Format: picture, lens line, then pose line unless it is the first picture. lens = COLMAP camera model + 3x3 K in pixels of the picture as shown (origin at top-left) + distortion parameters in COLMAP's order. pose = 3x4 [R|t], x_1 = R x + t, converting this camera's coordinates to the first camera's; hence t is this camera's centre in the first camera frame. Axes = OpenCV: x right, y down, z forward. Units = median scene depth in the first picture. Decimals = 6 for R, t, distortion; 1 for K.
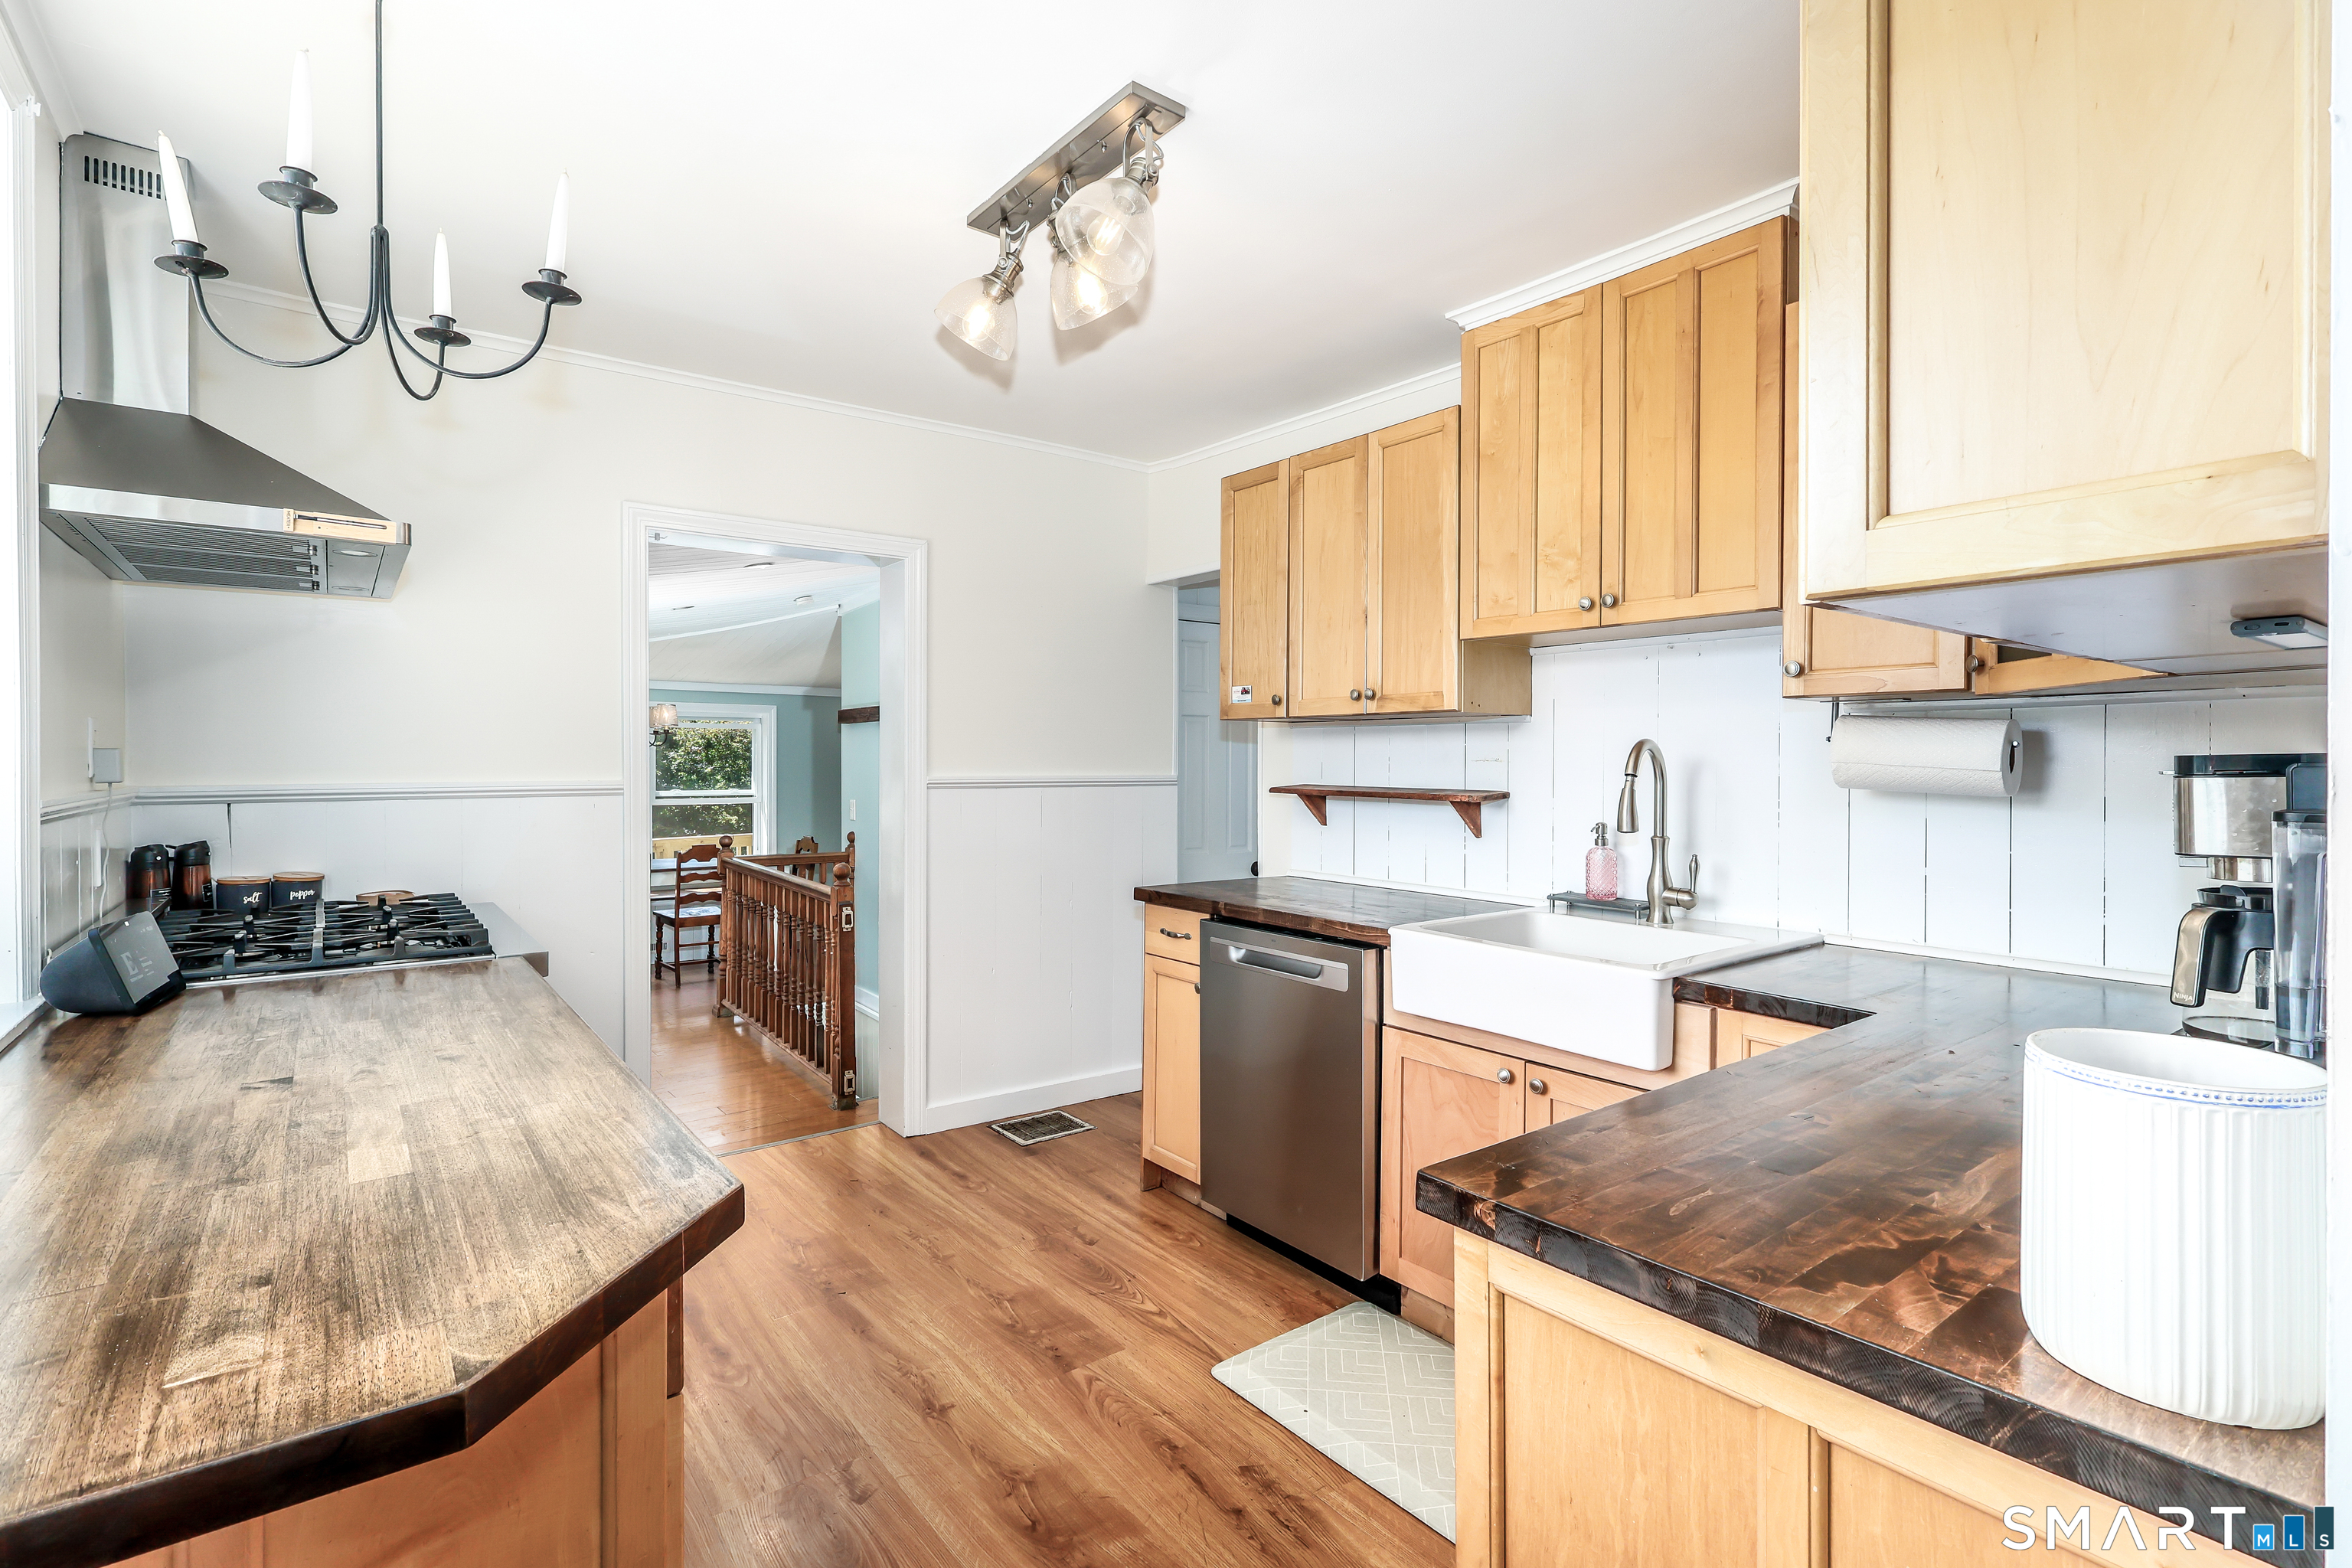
lens RADIAL K [[1109.5, 0, 1179.2], [0, 1109.5, 773.8], [0, 0, 1]] dist [-0.002405, 0.000839]
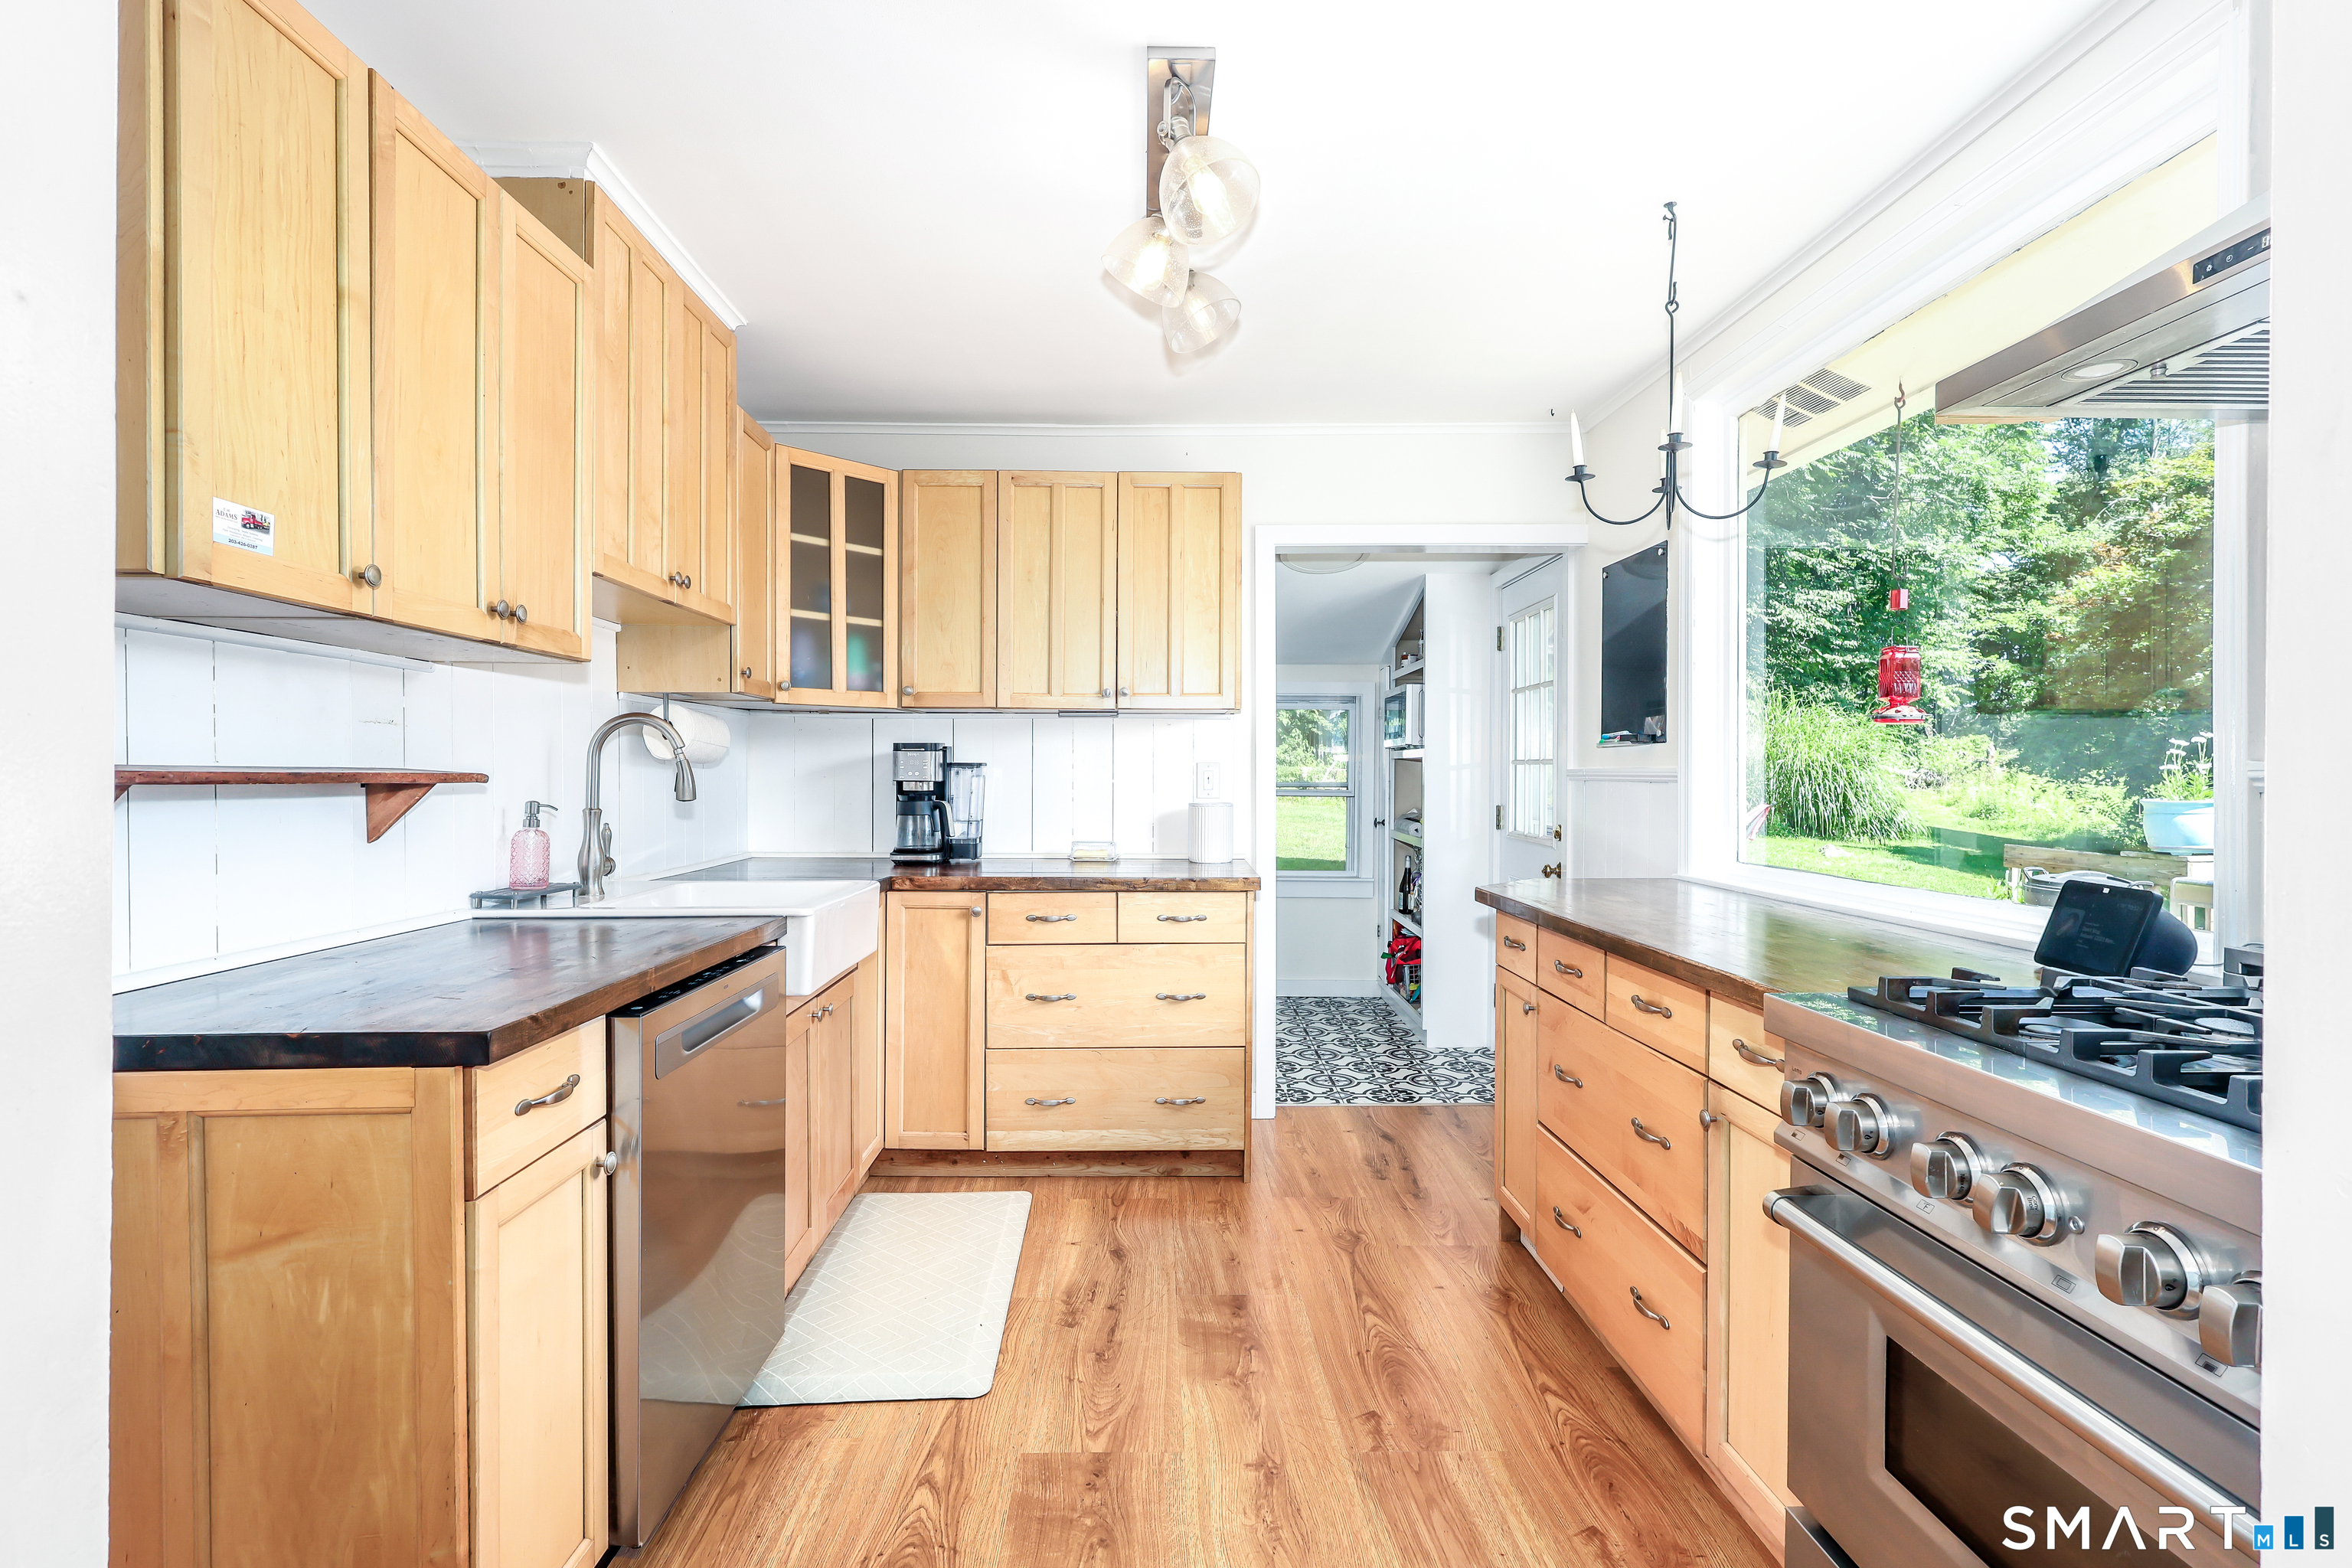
lens RADIAL K [[1109.5, 0, 1182.5], [0, 1109.5, 772.6], [0, 0, 1]] dist [-0.002405, 0.000839]
pose [[-0.812036, -0.006470, 0.583571, -0.635794], [0.003687, 0.999862, 0.016217, 0.013633], [-0.583595, 0.015320, -0.811900, 1.647501]]
